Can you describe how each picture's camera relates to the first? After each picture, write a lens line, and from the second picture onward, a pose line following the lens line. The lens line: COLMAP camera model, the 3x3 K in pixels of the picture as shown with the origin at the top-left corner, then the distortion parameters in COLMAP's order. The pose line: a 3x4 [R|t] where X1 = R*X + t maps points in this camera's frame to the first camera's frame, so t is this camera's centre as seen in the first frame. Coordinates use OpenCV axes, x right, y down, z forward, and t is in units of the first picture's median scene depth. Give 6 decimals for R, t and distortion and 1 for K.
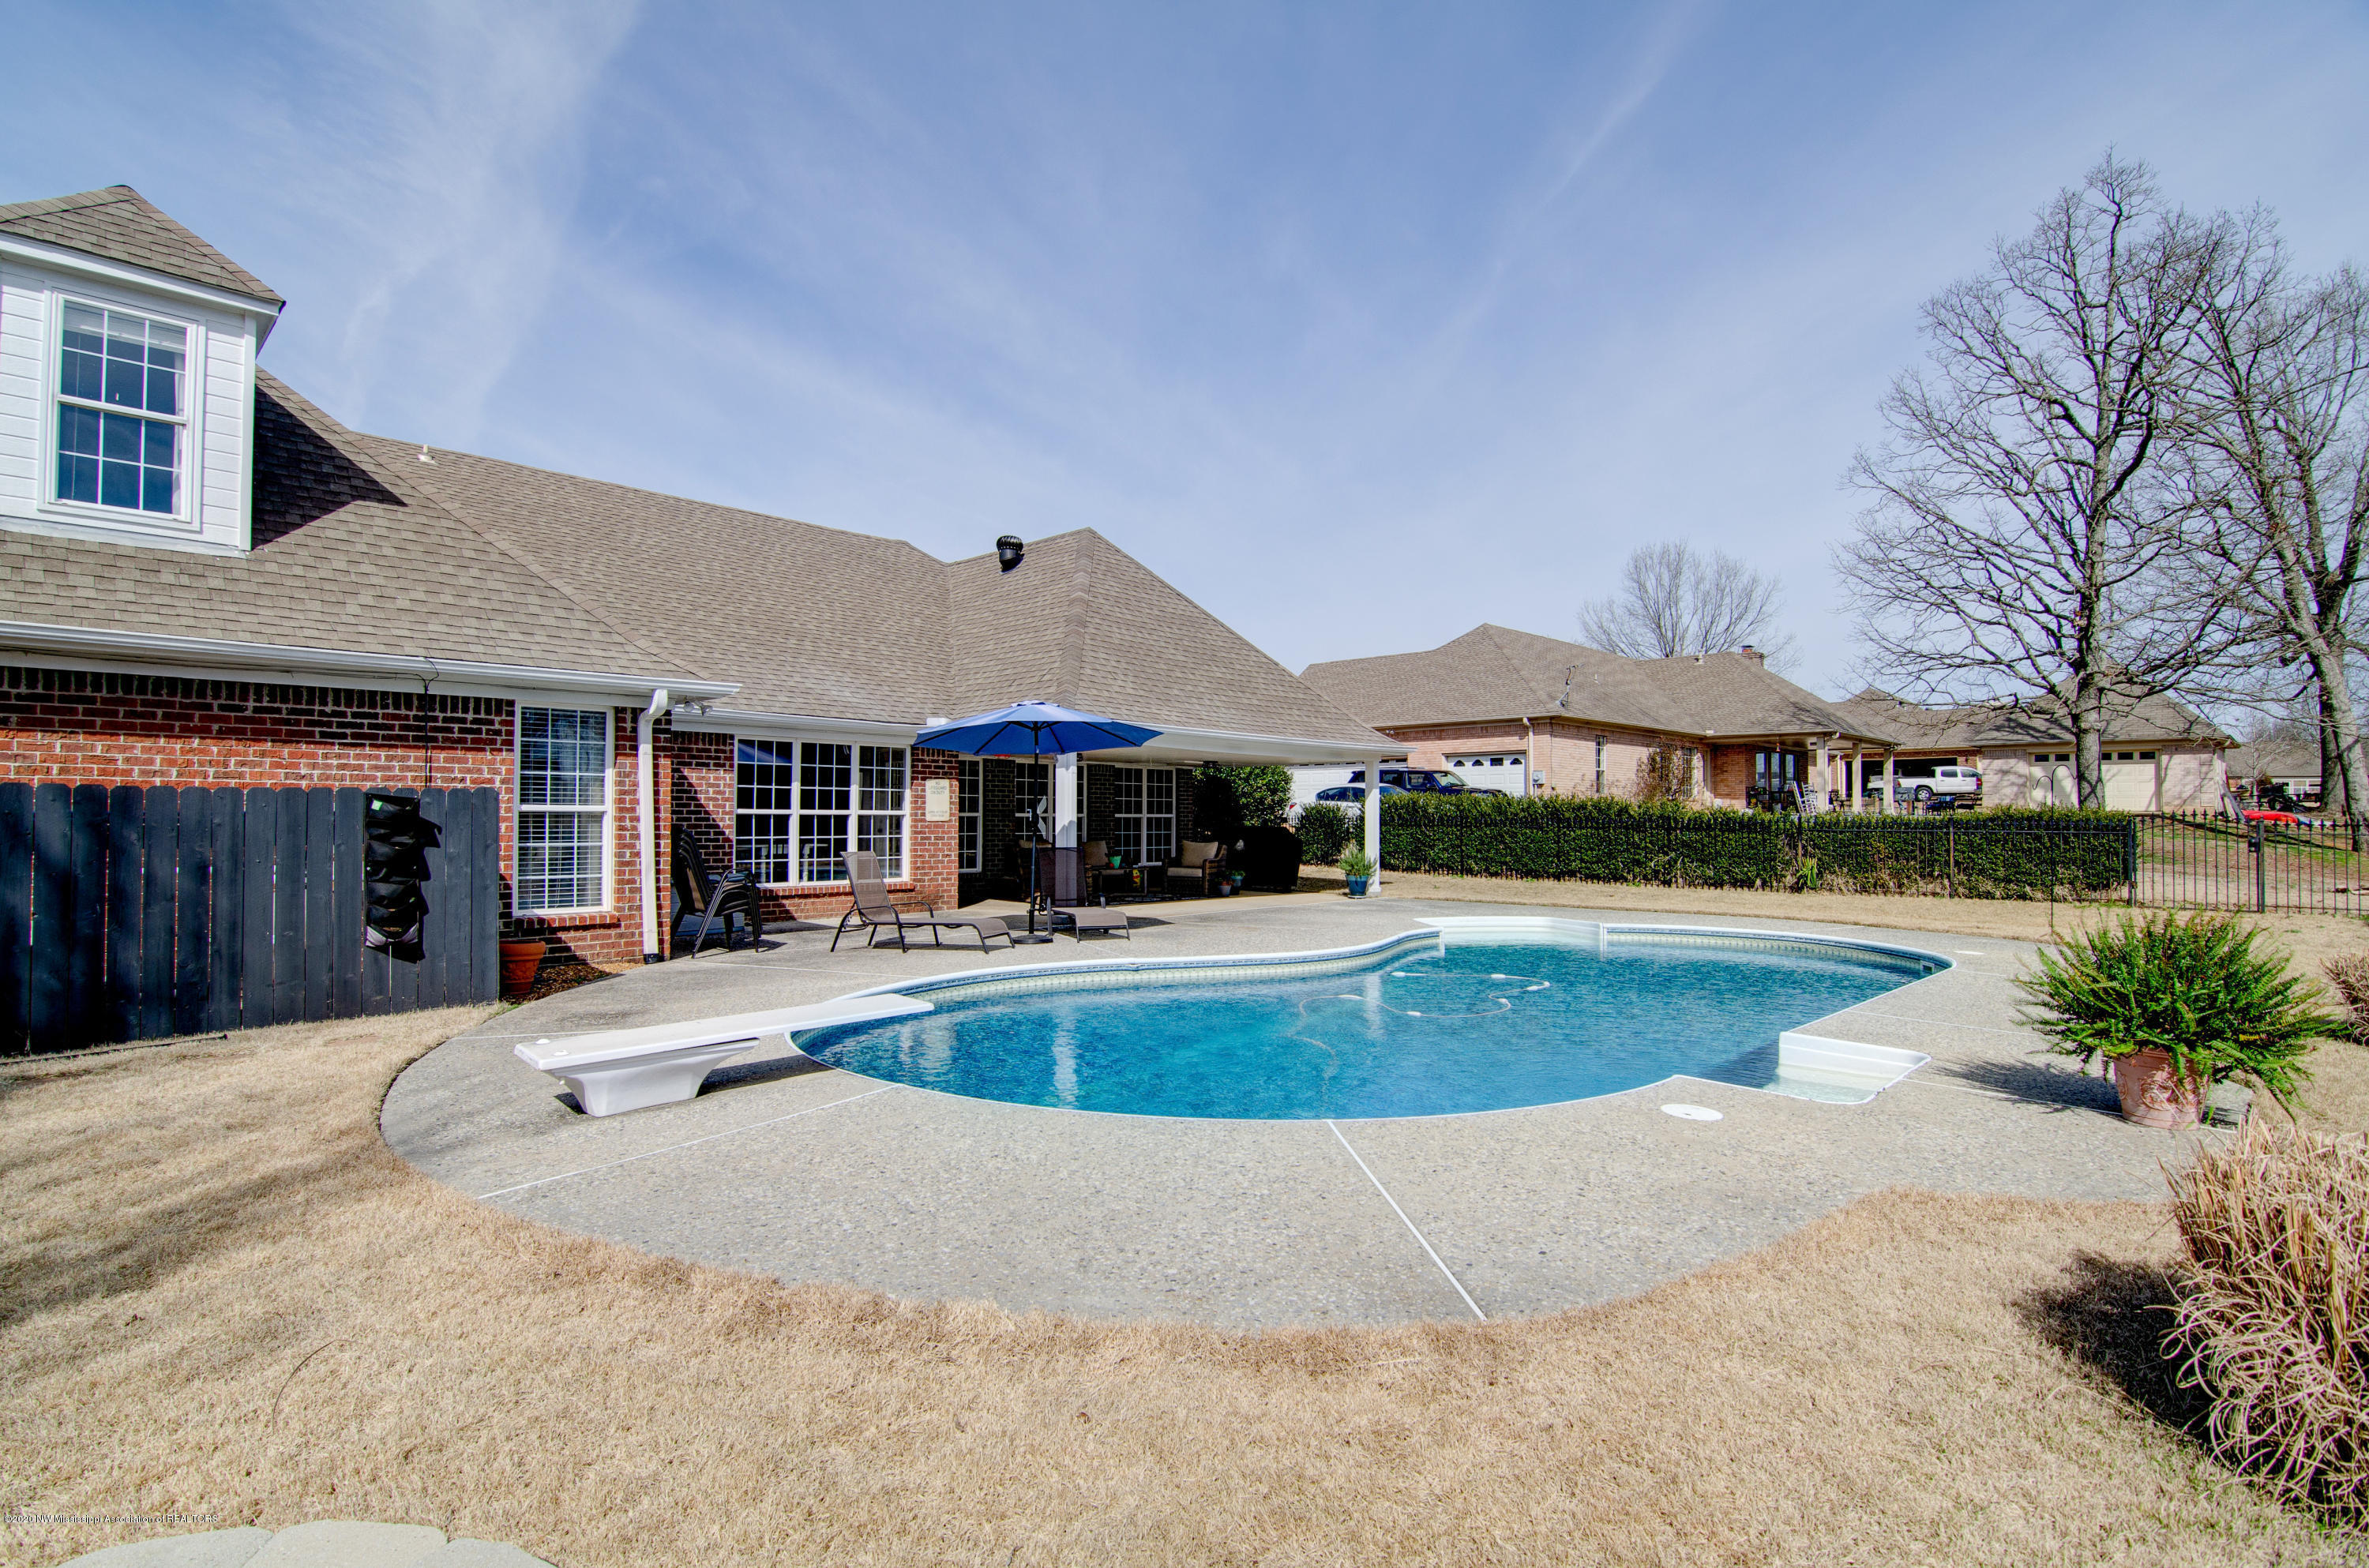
lens RADIAL K [[1147.8, 0, 1153.7], [0, 1147.8, 792.9], [0, 0, 1]] dist [0.003988, -0.016301]
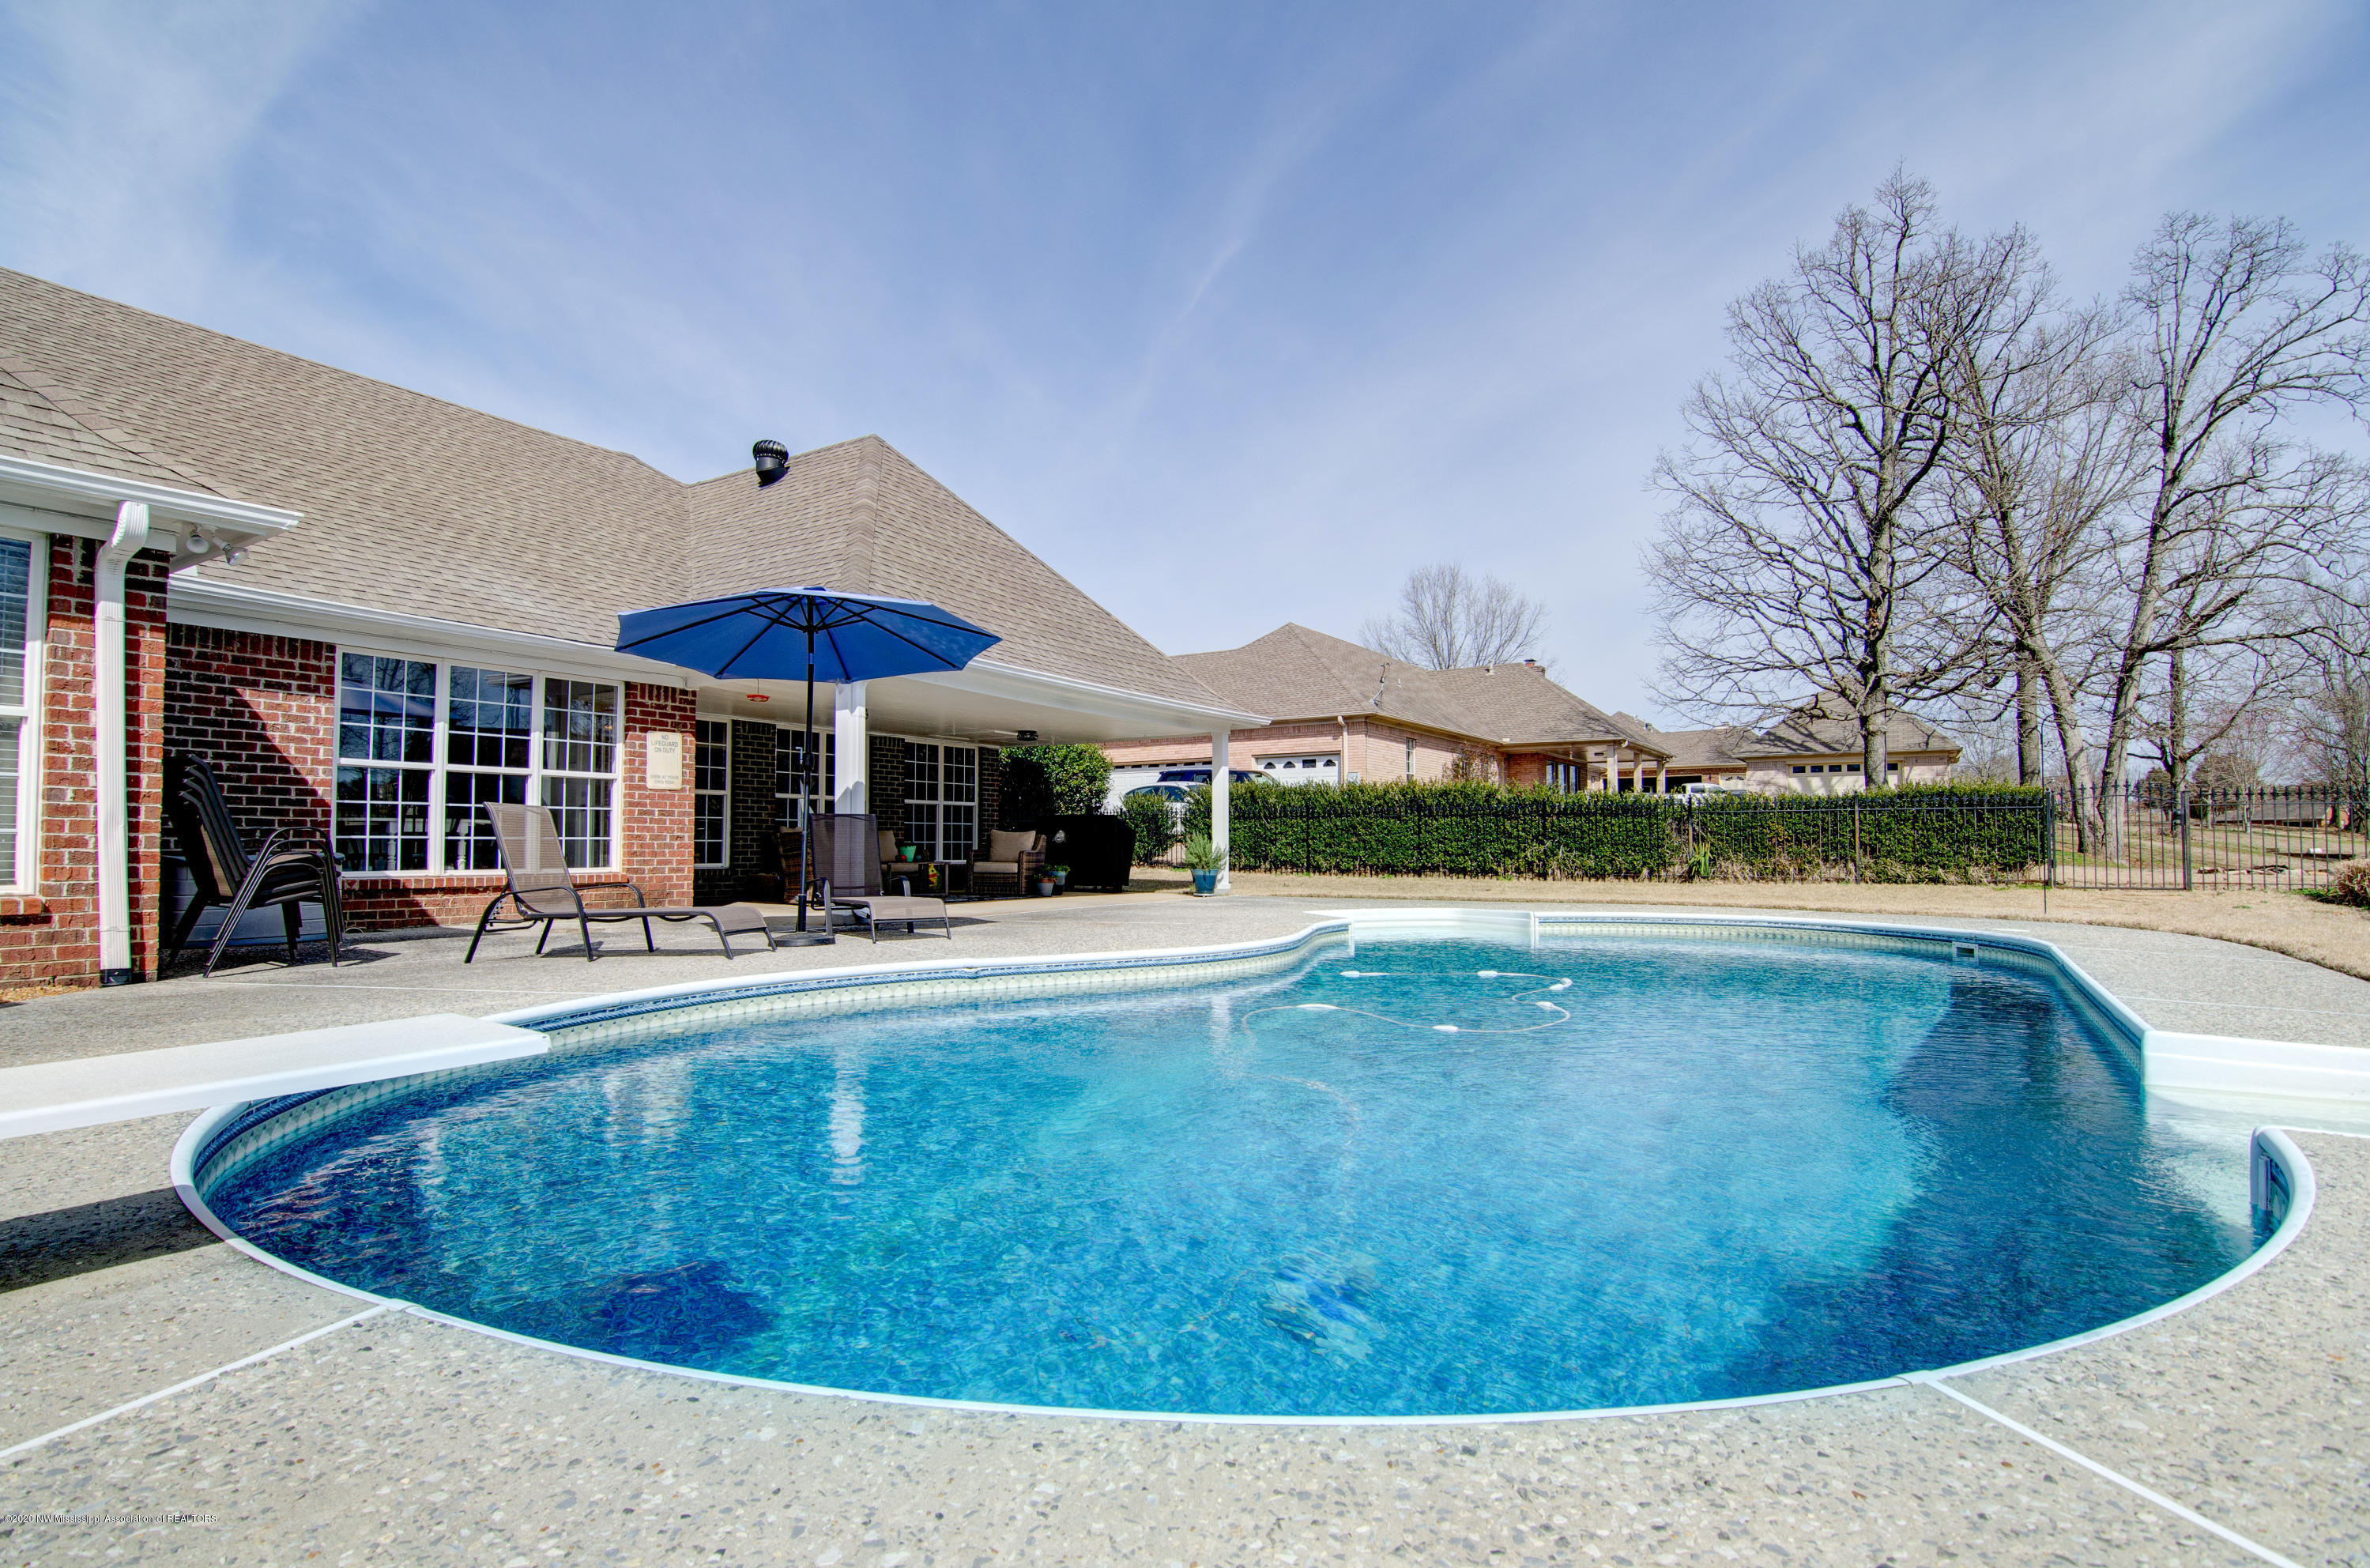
lens RADIAL K [[1149.2, 0, 1158.2], [0, 1149.2, 803.5], [0, 0, 1]] dist [0.000774, -0.016831]
pose [[0.979369, 0.004562, 0.202027, -0.024138], [-0.001724, 0.999897, -0.014221, 0.035613], [-0.202071, 0.013579, 0.979277, 0.187380]]
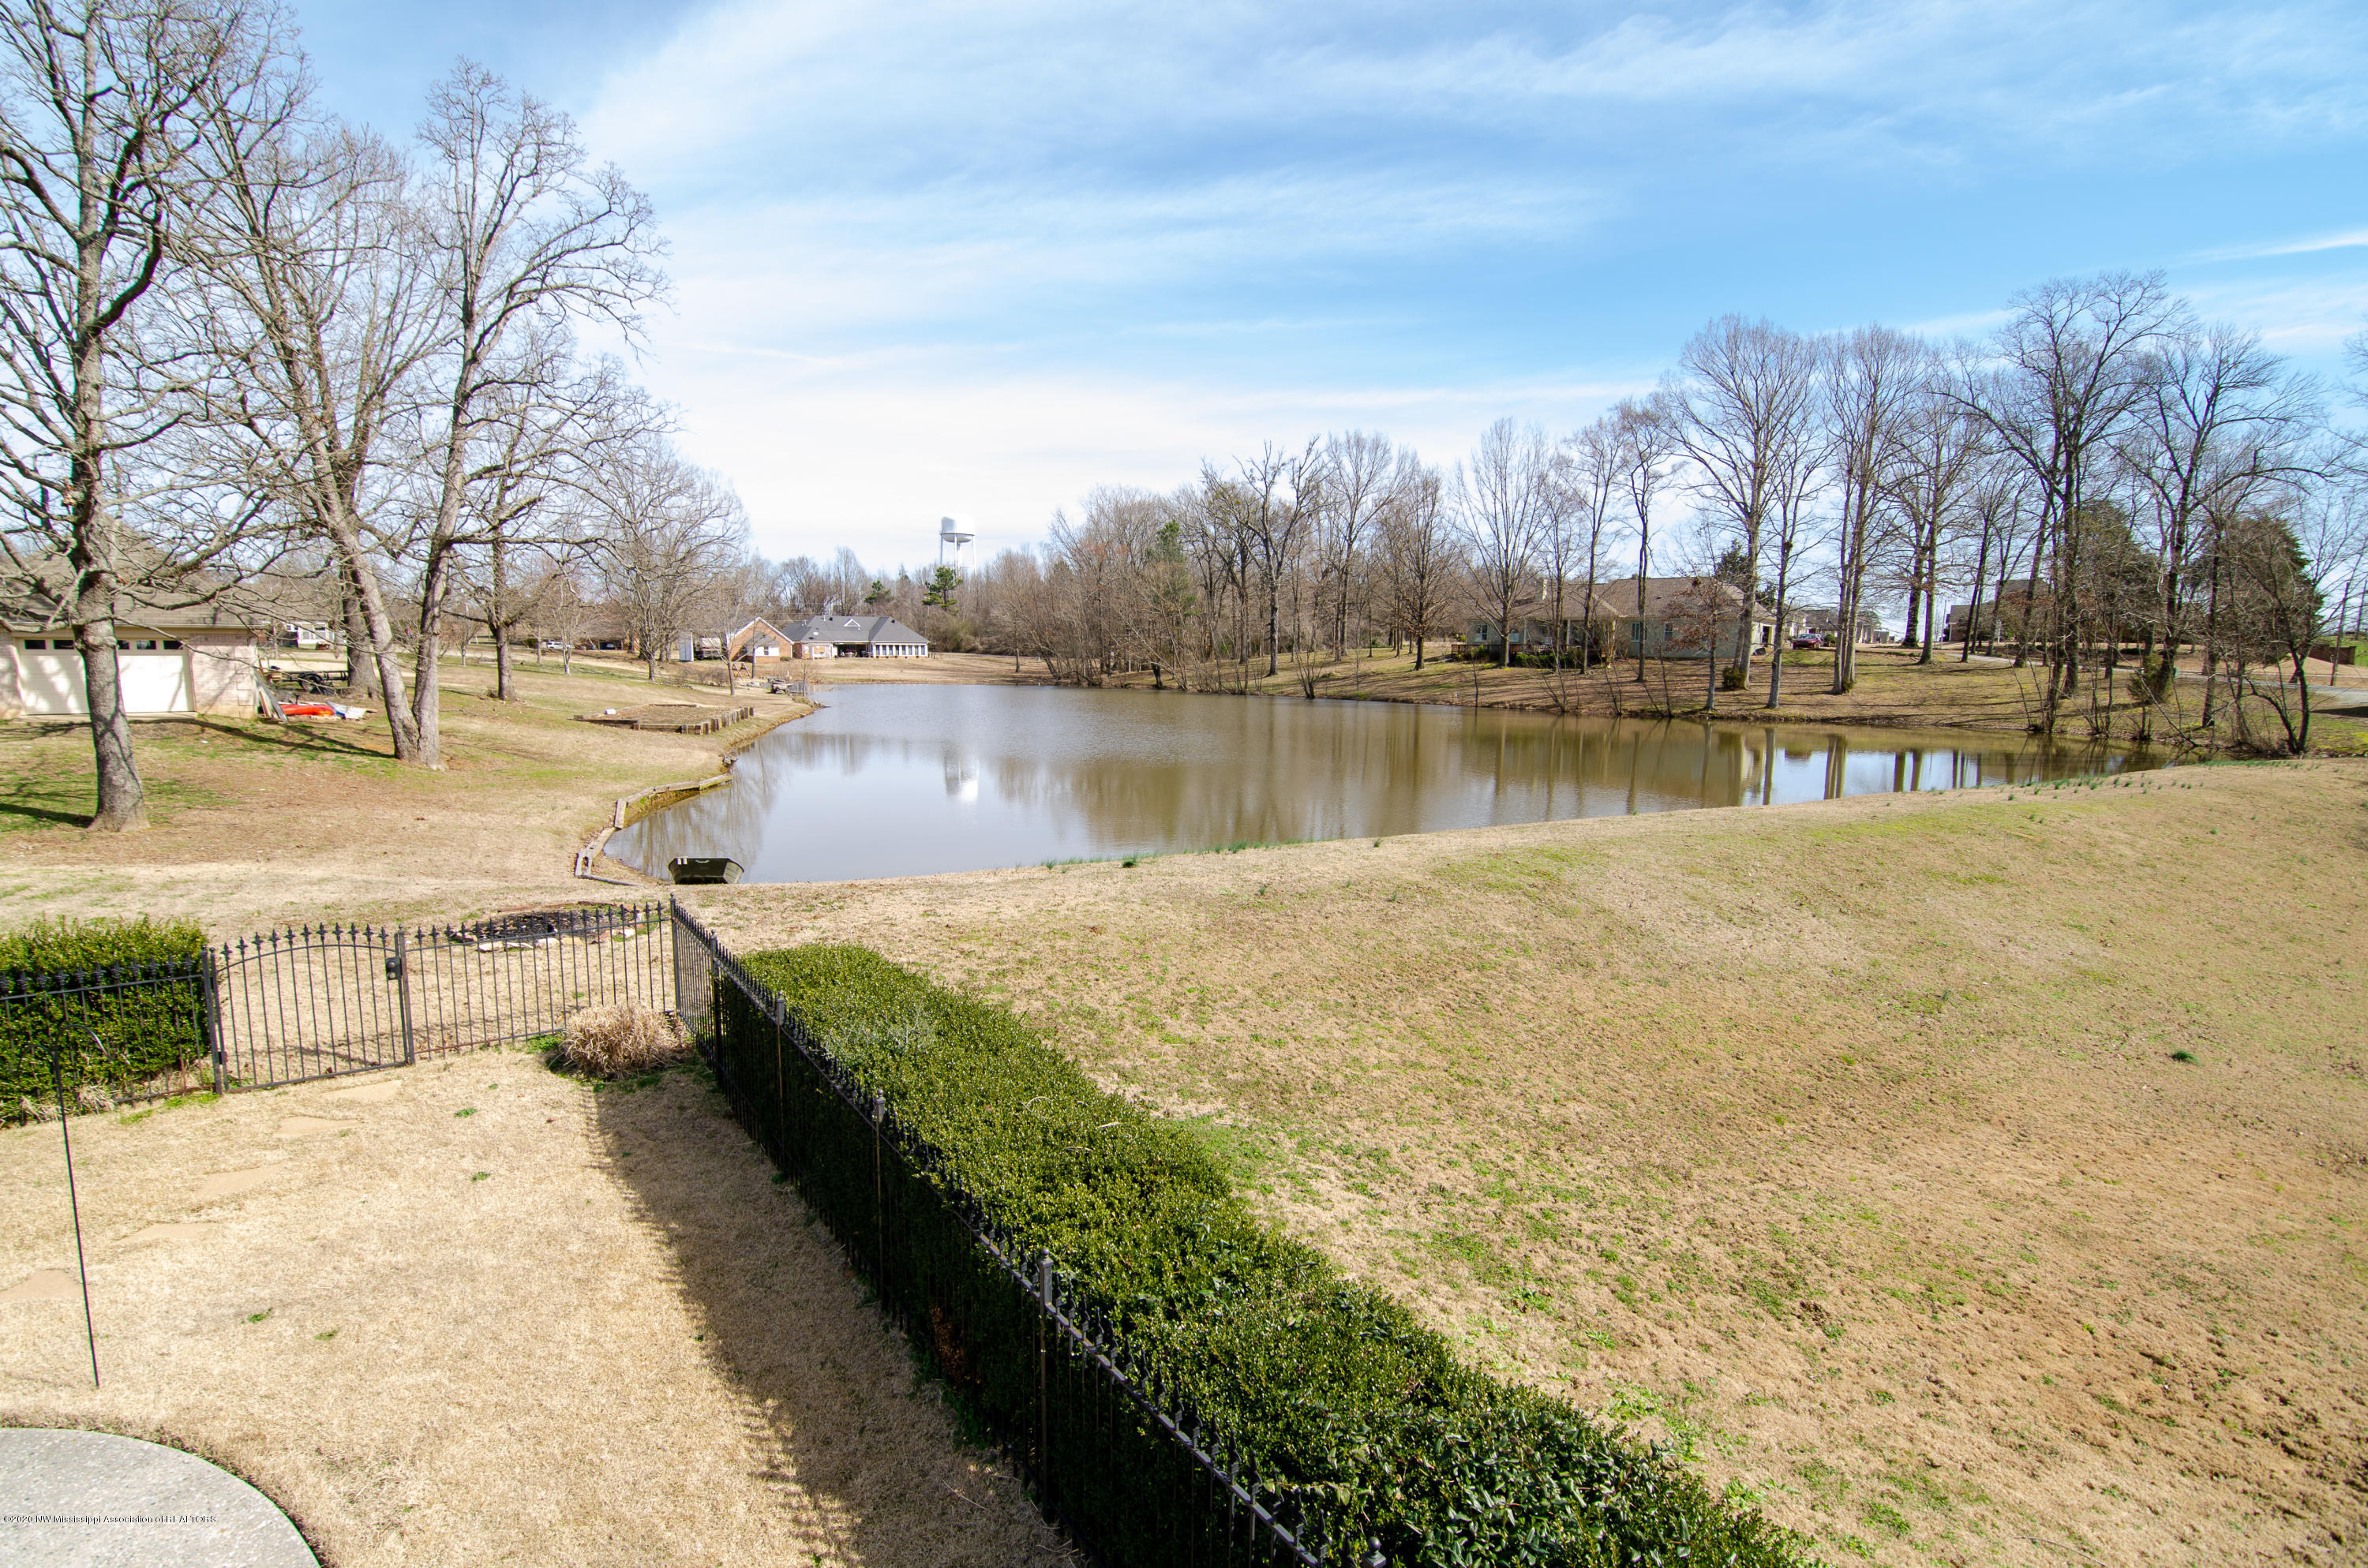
lens RADIAL K [[1137.3, 0, 1161.0], [0, 1137.3, 797.2], [0, 0, 1]] dist [-0.001607, -0.011464]
pose [[0.132928, -0.134287, 0.981986, 0.276748], [-0.027552, 0.989895, 0.139098, -0.115177], [-0.990743, -0.045545, 0.127885, 0.338297]]
